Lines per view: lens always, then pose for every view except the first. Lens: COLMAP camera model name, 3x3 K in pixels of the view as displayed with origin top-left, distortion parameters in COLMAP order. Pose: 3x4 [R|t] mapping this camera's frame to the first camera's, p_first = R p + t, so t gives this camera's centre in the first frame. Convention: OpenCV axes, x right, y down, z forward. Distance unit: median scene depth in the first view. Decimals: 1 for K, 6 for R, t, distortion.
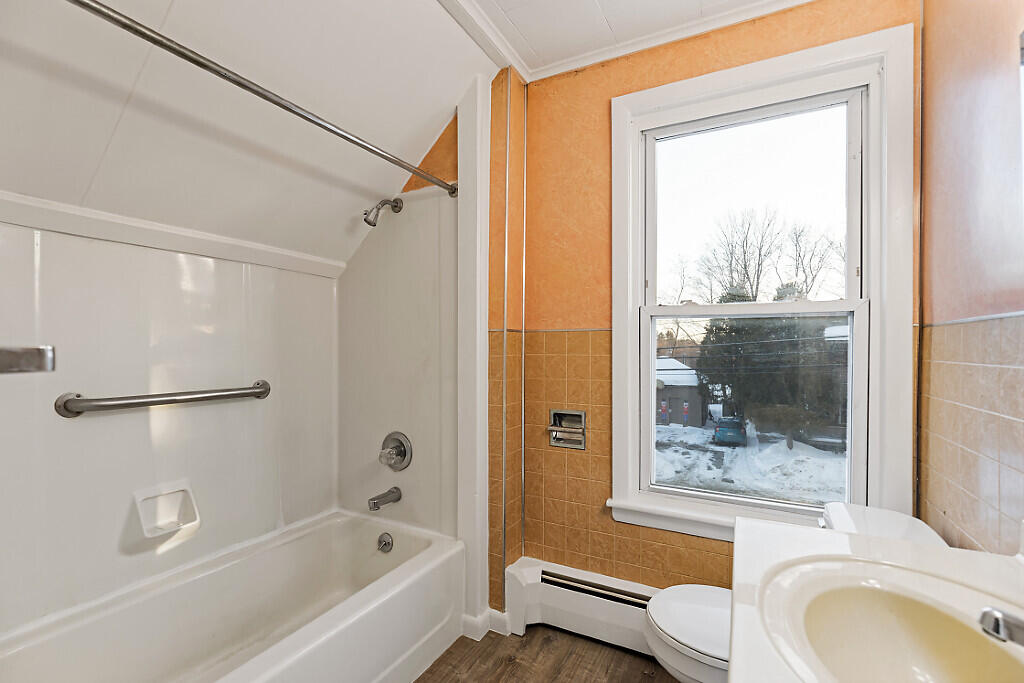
lens RADIAL K [[465.4, 0, 503.6], [0, 465.4, 346.3], [0, 0, 1]] dist [0.002534, -0.002106]
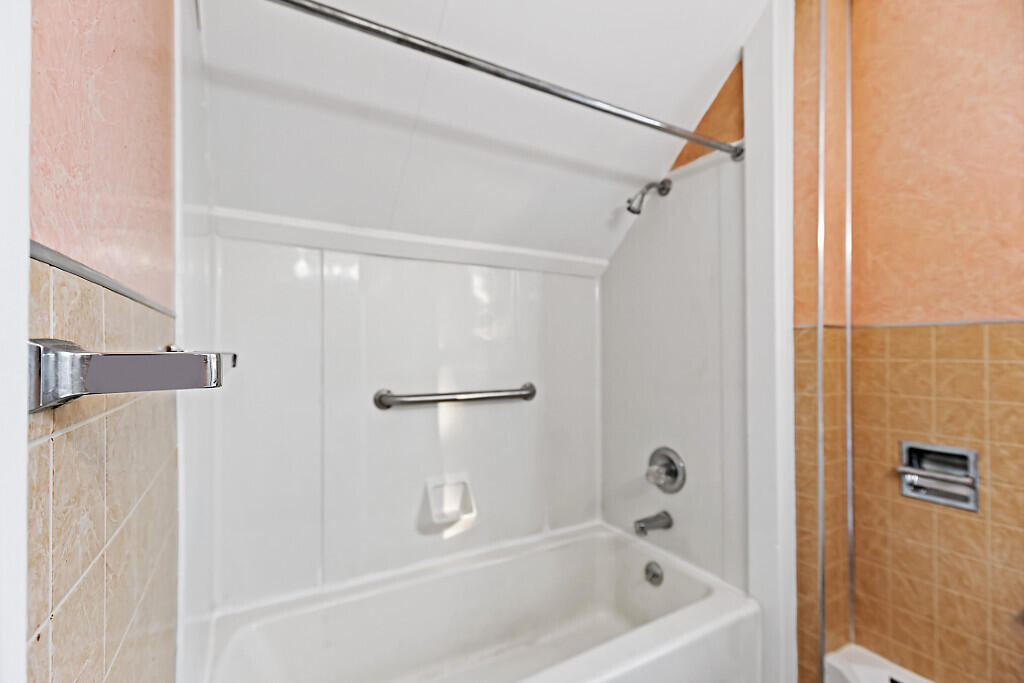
lens RADIAL K [[465.4, 0, 503.7], [0, 465.4, 345.3], [0, 0, 1]] dist [0.002534, -0.002106]
pose [[0.852790, -0.007204, -0.522205, -0.038469], [0.004122, 0.999967, -0.007064, -0.001795], [0.522238, 0.003871, 0.852791, 0.117840]]
